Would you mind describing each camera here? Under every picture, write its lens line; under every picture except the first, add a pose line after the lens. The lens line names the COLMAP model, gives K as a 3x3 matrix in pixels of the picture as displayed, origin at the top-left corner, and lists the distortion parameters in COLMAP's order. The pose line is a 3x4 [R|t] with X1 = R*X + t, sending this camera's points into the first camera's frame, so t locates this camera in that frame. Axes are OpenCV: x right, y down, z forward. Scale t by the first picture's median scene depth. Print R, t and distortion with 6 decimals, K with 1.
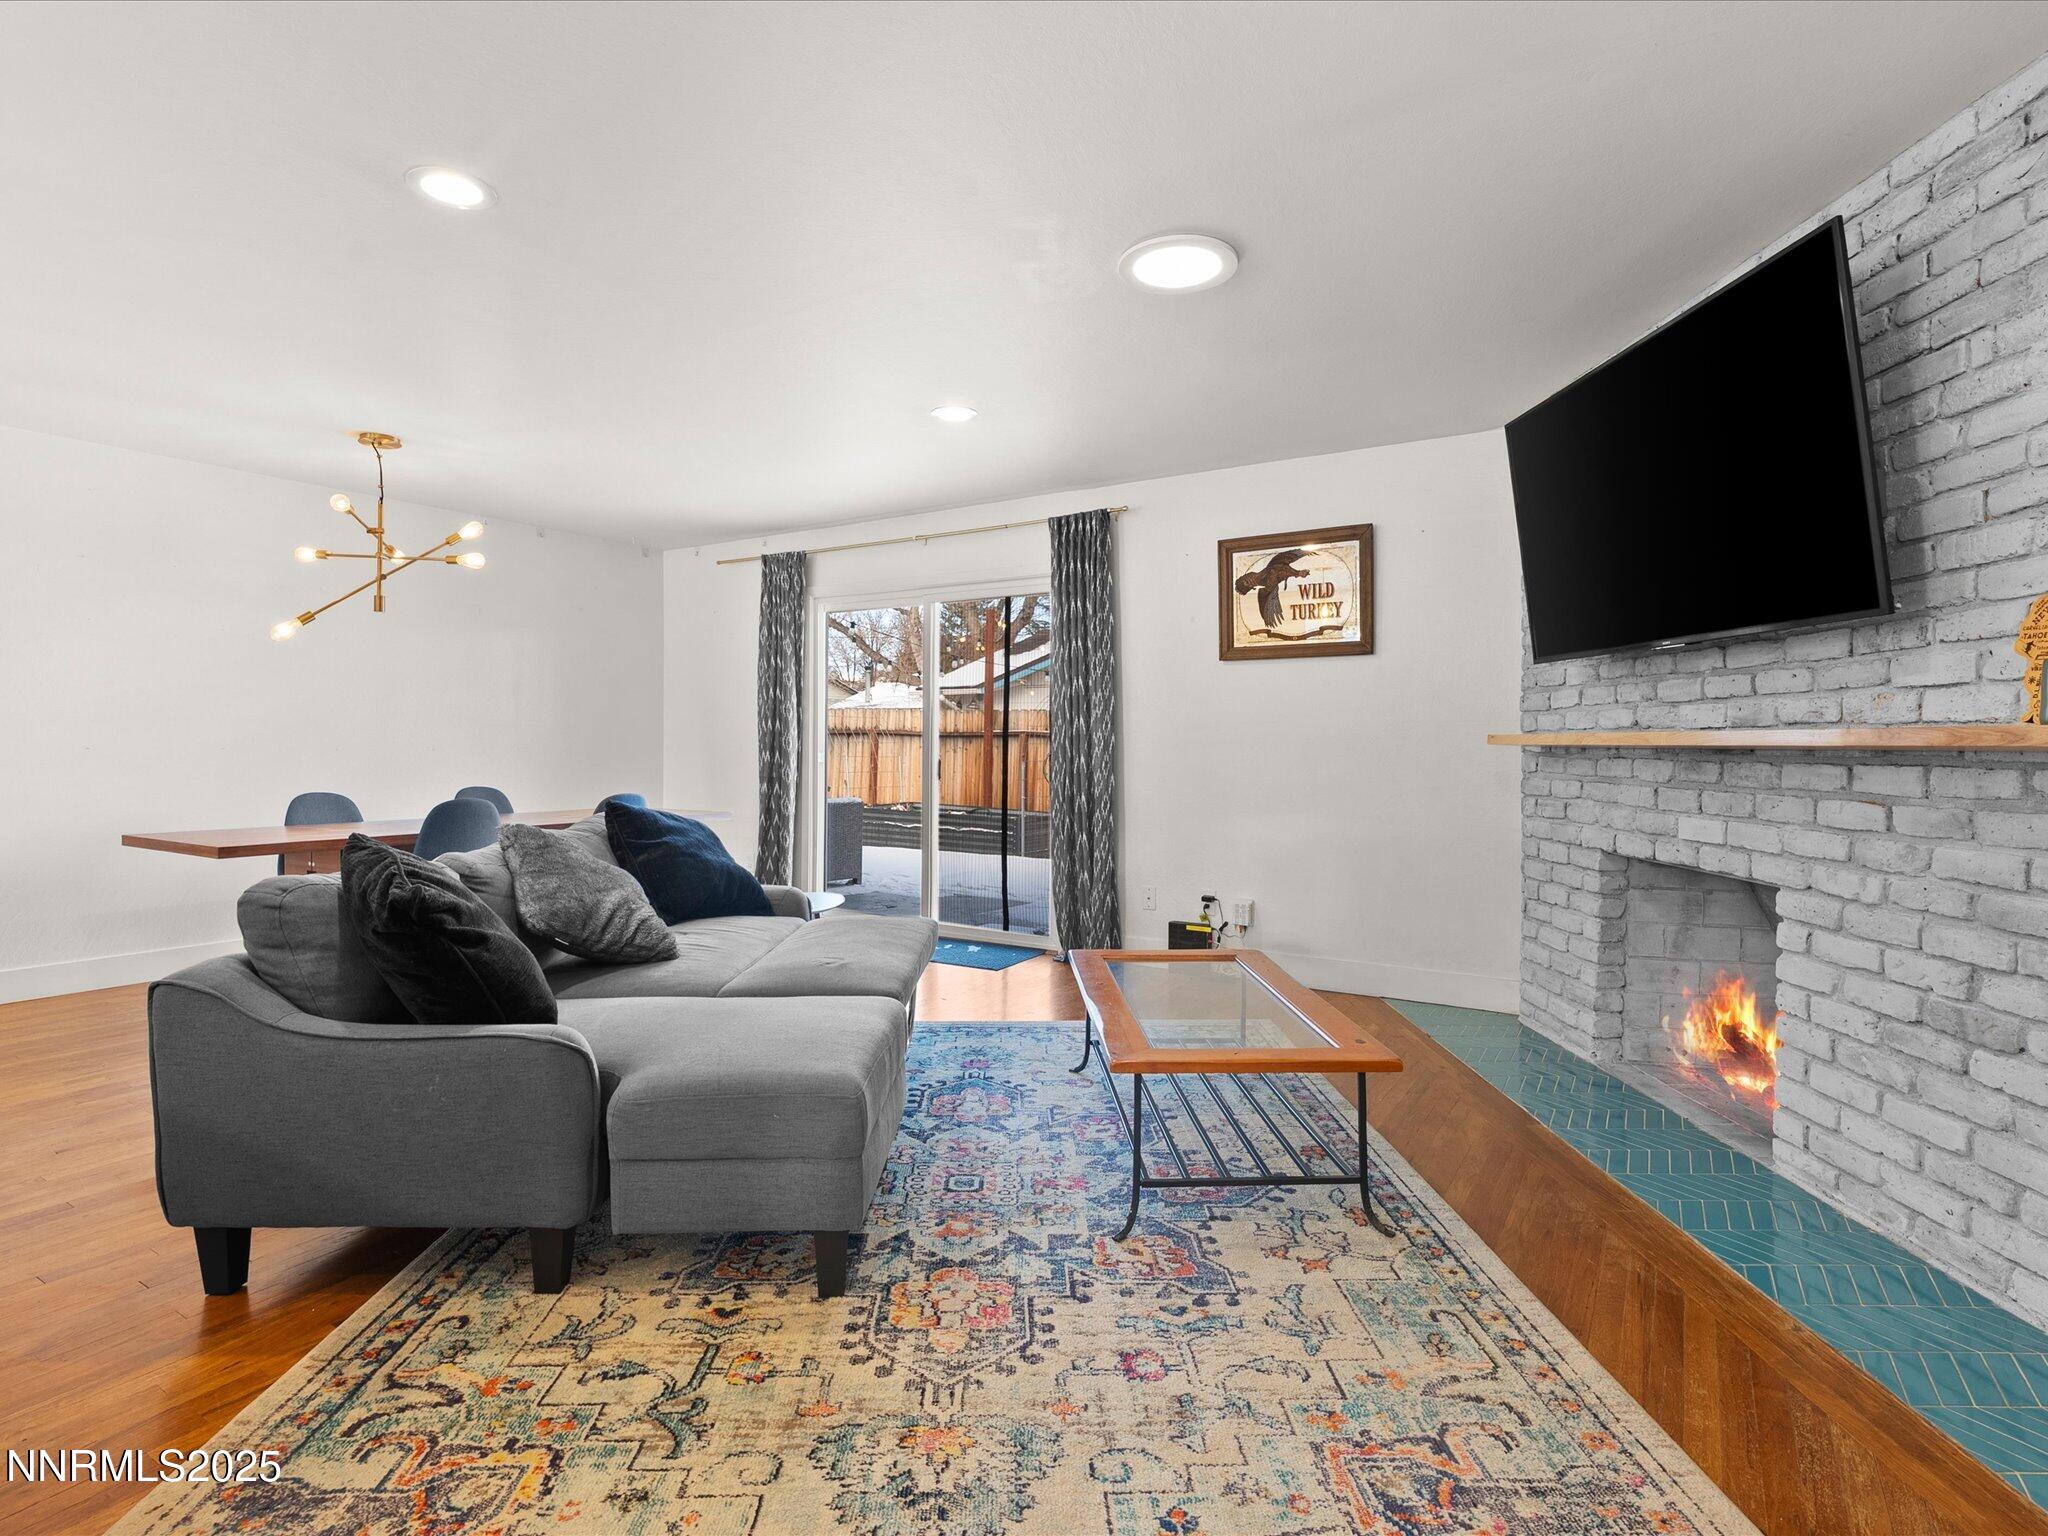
lens RADIAL K [[1054.5, 0, 1034.1], [0, 1054.5, 754.1], [0, 0, 1]] dist [-0.001798, 0.000392]
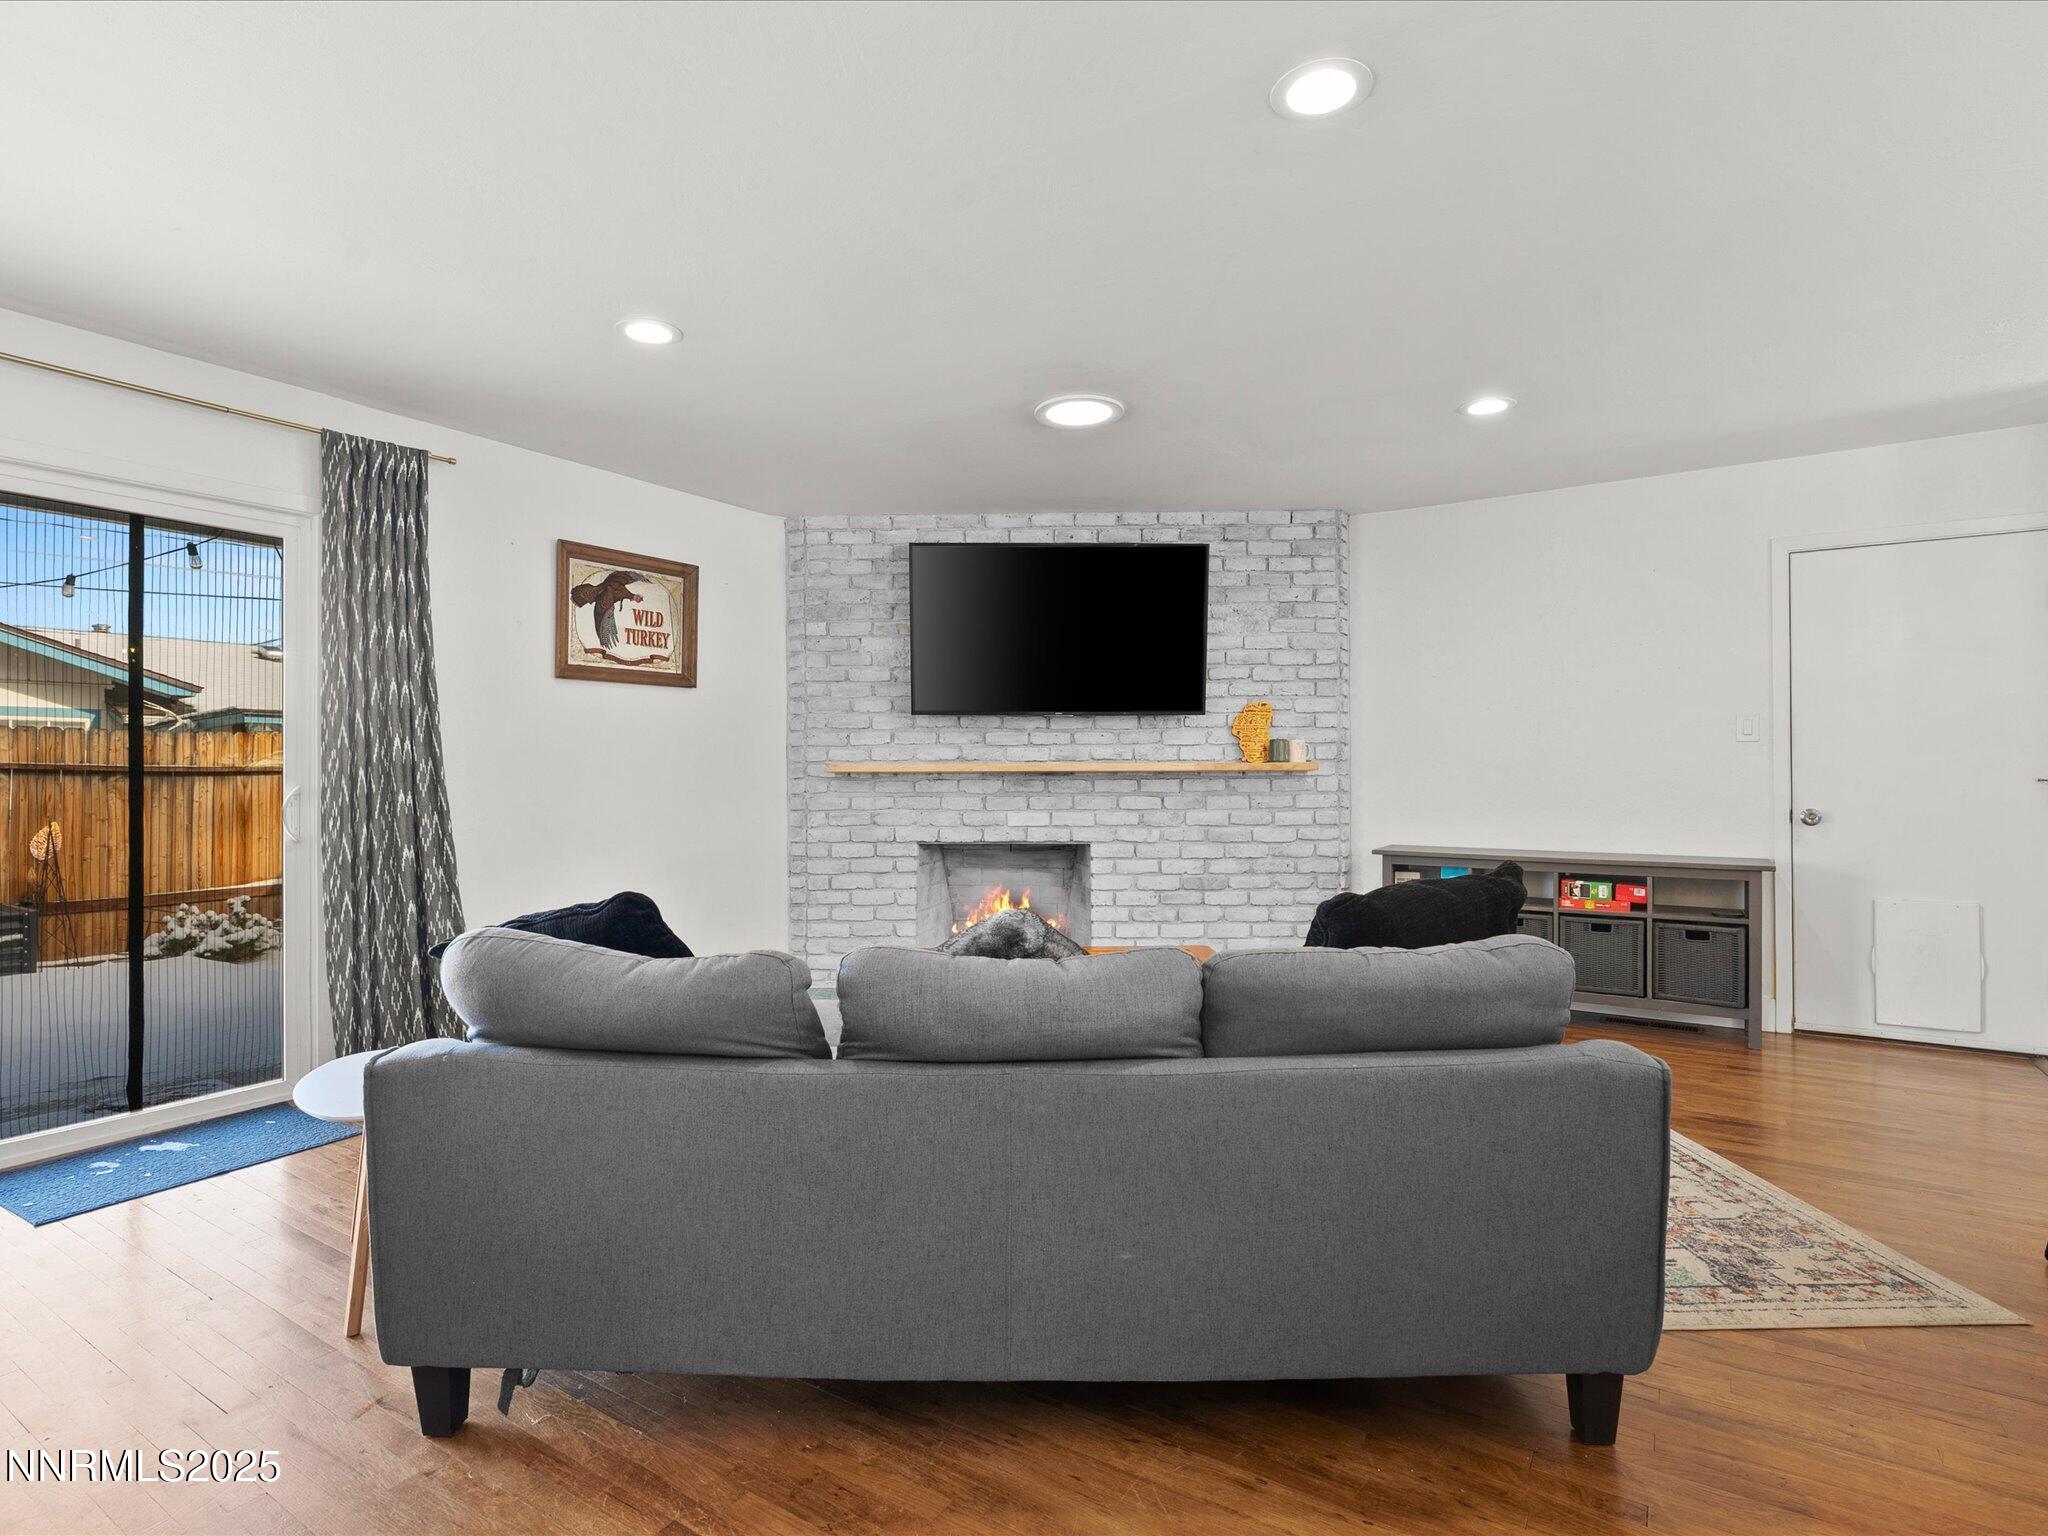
lens RADIAL K [[1045.5, 0, 1024.0], [0, 1045.5, 768.0], [0, 0, 1]] dist [-0.000965, 0.000269]
pose [[0.004807, -0.002691, 0.999985, -0.881156], [0.014540, 0.999891, 0.002621, -0.014123], [-0.999883, 0.014527, 0.004846, 0.793343]]
